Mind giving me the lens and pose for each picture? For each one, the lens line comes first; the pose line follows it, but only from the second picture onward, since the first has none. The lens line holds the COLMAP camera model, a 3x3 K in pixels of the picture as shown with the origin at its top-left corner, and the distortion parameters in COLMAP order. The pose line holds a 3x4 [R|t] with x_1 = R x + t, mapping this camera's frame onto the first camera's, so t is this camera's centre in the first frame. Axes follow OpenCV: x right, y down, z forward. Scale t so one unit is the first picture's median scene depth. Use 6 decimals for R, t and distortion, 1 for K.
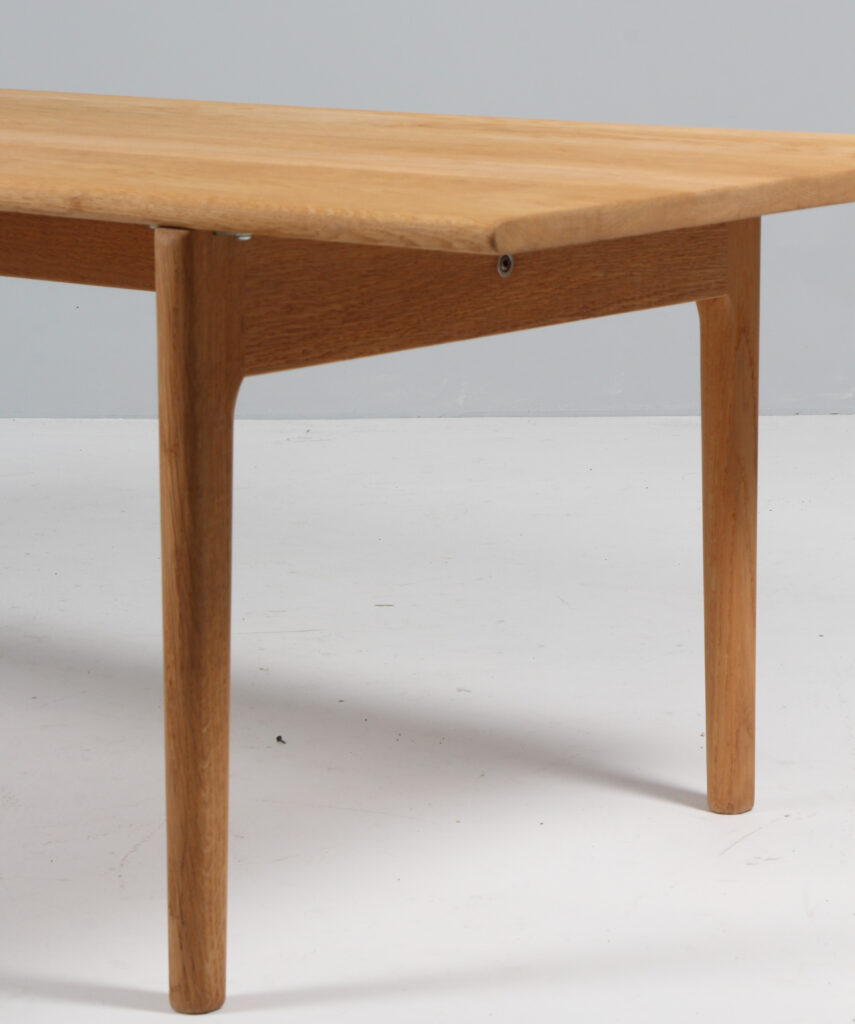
lens RADIAL K [[3663.6, 0, 425.5], [0, 3663.6, 381.6], [0, 0, 1]] dist [0.500189, 0.016067]
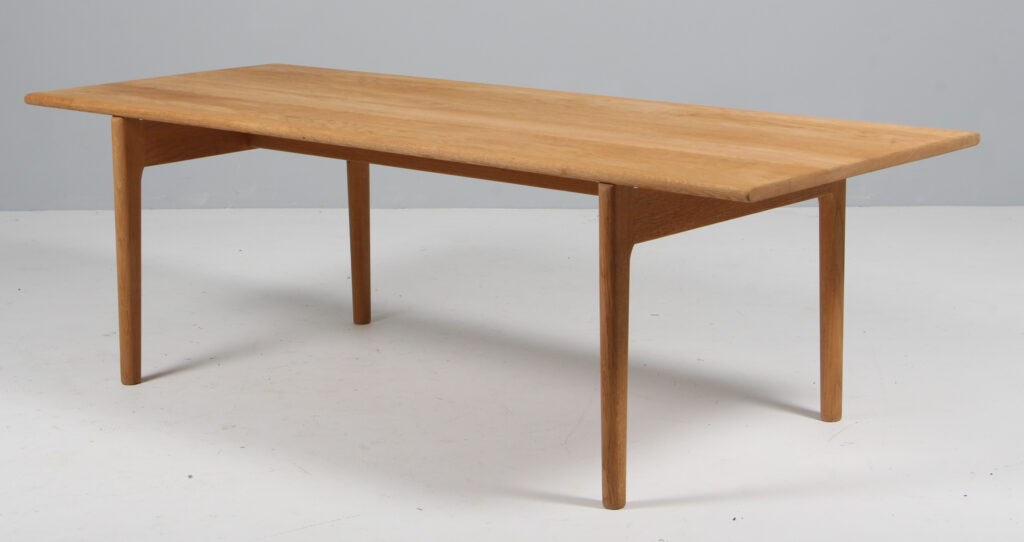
lens RADIAL K [[2156.0, 0, 508.6], [0, 2156.0, 184.7], [0, 0, 1]] dist [0.253863, -0.017128]
pose [[0.999360, -0.000189, -0.035761, -0.079808], [0.001254, 0.999557, 0.029745, -0.080376], [0.035740, -0.029771, 0.998918, -0.389248]]
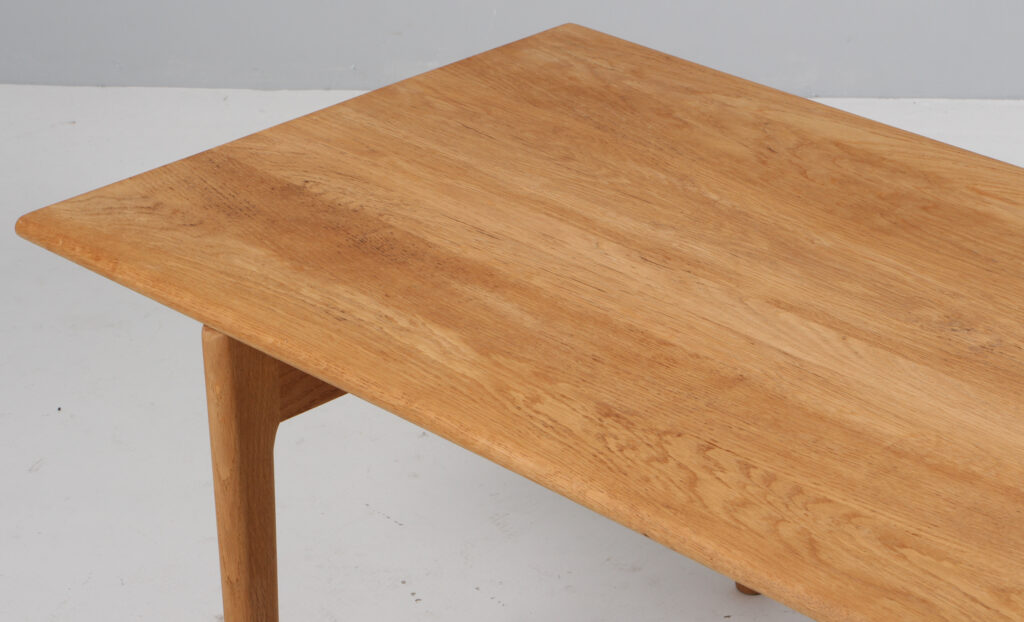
lens RADIAL K [[3115.6, 0, 512.0], [0, 3115.6, 311.0], [0, 0, 1]] dist [0.465519, 0.570085]
pose [[0.987885, 0.037319, -0.150636, -0.183863], [0.008163, 0.956817, 0.290577, -0.392547], [0.154975, -0.288286, 0.944920, 0.295389]]
